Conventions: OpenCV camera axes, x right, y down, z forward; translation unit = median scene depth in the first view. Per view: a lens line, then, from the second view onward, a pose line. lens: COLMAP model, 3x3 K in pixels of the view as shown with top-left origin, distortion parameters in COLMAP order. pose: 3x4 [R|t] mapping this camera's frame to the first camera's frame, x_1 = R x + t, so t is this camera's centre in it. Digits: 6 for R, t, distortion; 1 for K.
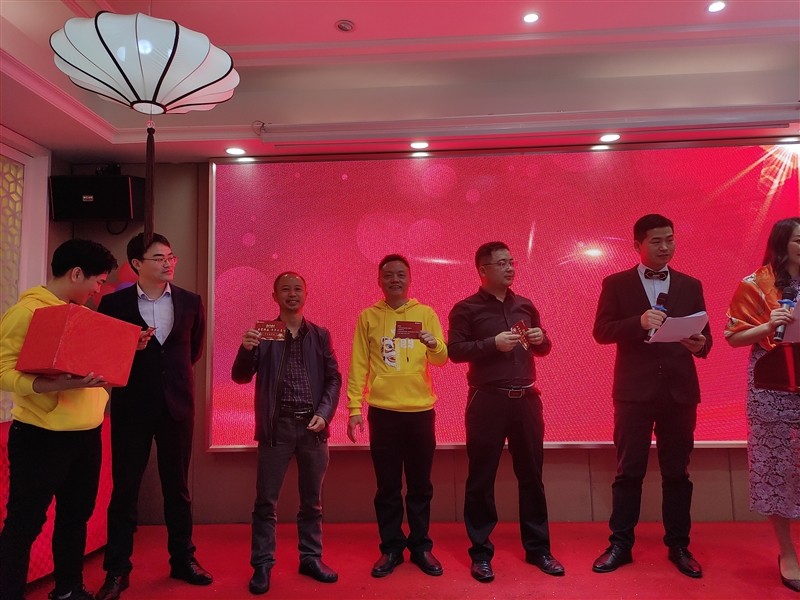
lens RADIAL K [[583.0, 0, 397.7], [0, 583.0, 299.5], [0, 0, 1]] dist [0.048702, -0.043501]
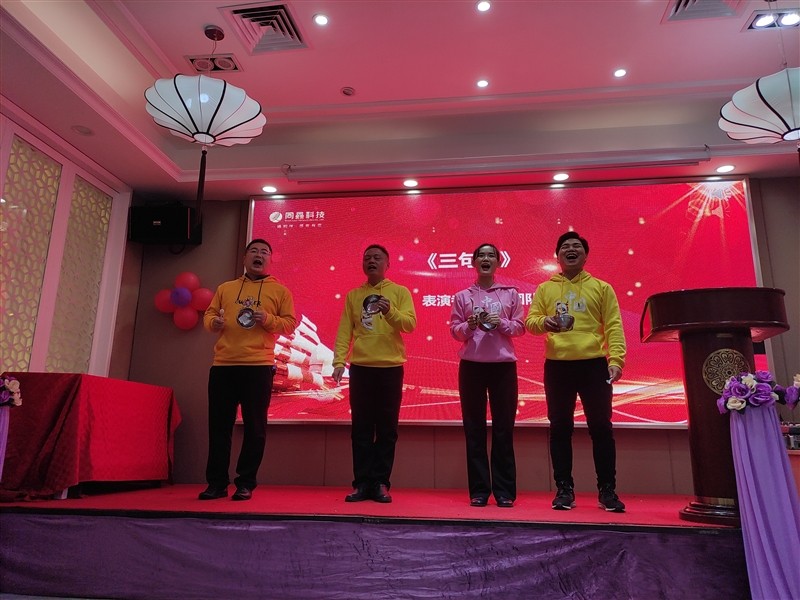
lens RADIAL K [[583.0, 0, 397.3], [0, 583.0, 299.0], [0, 0, 1]] dist [0.048702, -0.043501]
pose [[0.996687, 0.013408, -0.080226, 0.117480], [-0.024855, 0.989347, -0.143441, 0.174007], [0.077448, 0.144960, 0.986402, -0.228425]]
